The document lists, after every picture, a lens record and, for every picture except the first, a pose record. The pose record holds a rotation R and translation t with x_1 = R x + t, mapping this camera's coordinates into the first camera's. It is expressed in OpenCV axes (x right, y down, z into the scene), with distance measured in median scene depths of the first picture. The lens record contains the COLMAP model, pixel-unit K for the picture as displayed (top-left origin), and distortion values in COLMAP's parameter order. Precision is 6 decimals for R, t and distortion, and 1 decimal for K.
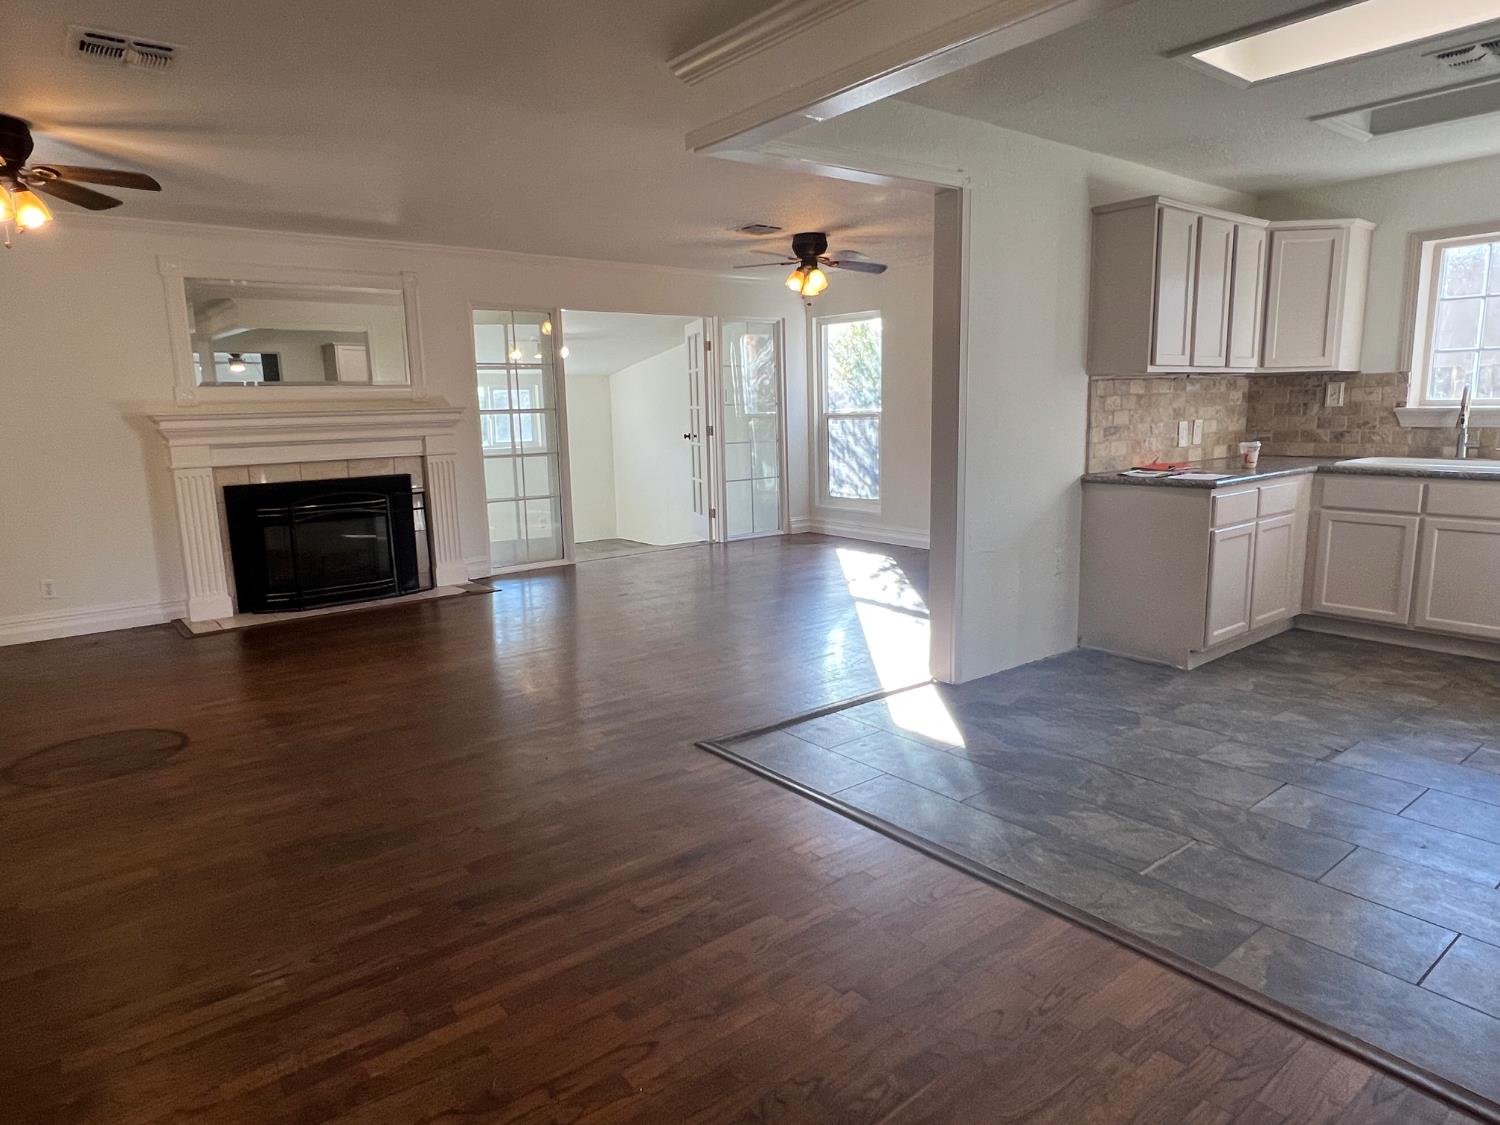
lens RADIAL K [[916.2, 0, 741.3], [0, 916.2, 557.7], [0, 0, 1]] dist [-0.005419, -0.003013]
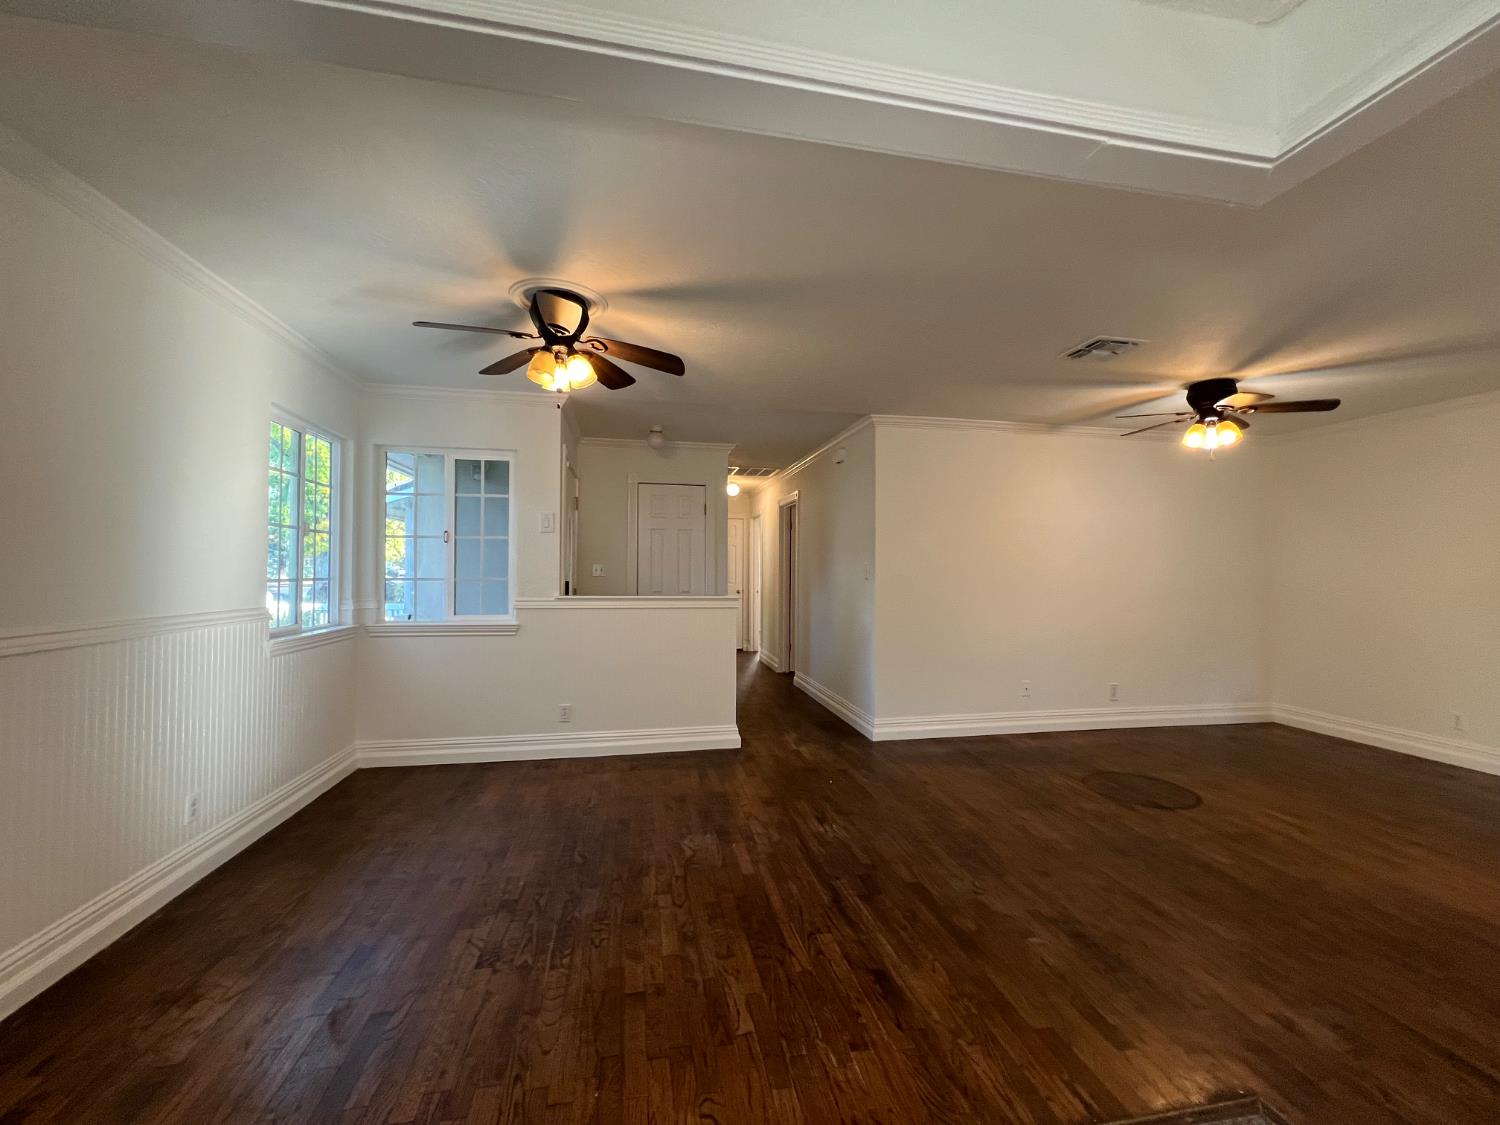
lens RADIAL K [[600.5, 0, 750.9], [0, 600.5, 562.9], [0, 0, 1]] dist [-0.008184, 0.000156]
pose [[-0.464477, 0.007551, -0.885553, 0.443636], [-0.148559, 0.985129, 0.086320, -0.134387], [0.873036, 0.171651, -0.456447, 0.770480]]
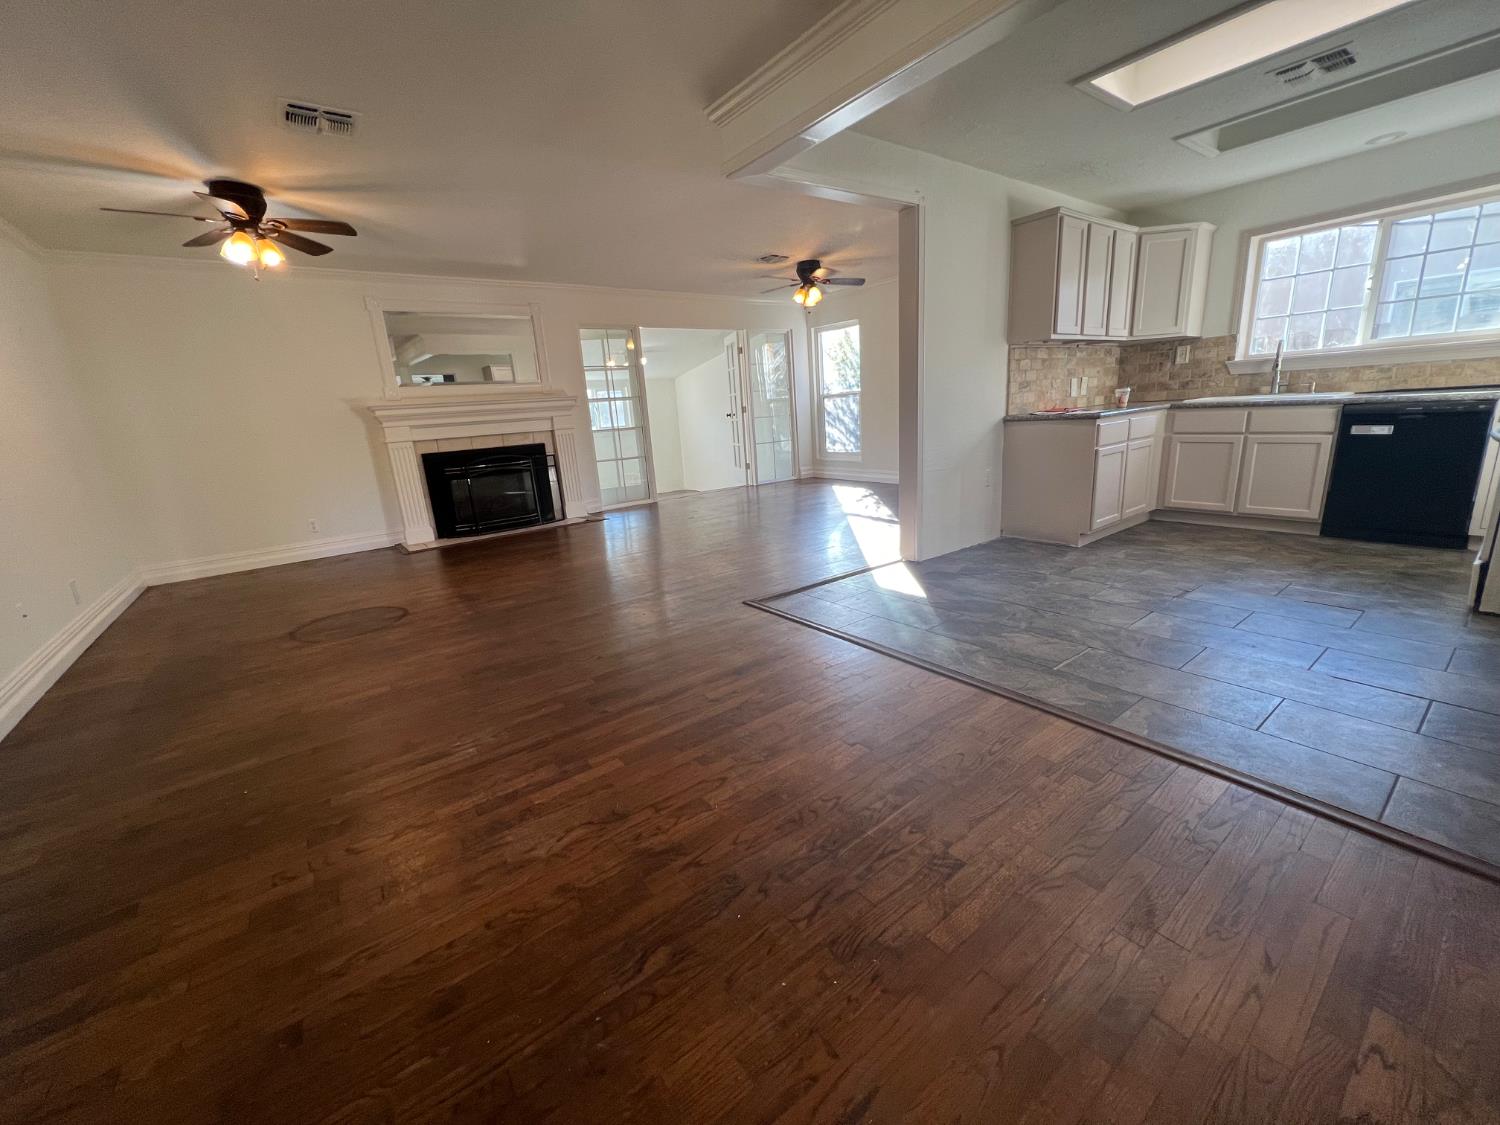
lens RADIAL K [[600.5, 0, 748.9], [0, 600.5, 561.7], [0, 0, 1]] dist [-0.008184, 0.000156]
pose [[0.998851, -0.034614, -0.033155, -0.005939], [0.037327, 0.995677, 0.085053, 0.051621], [0.030067, -0.086193, 0.995825, 0.036481]]
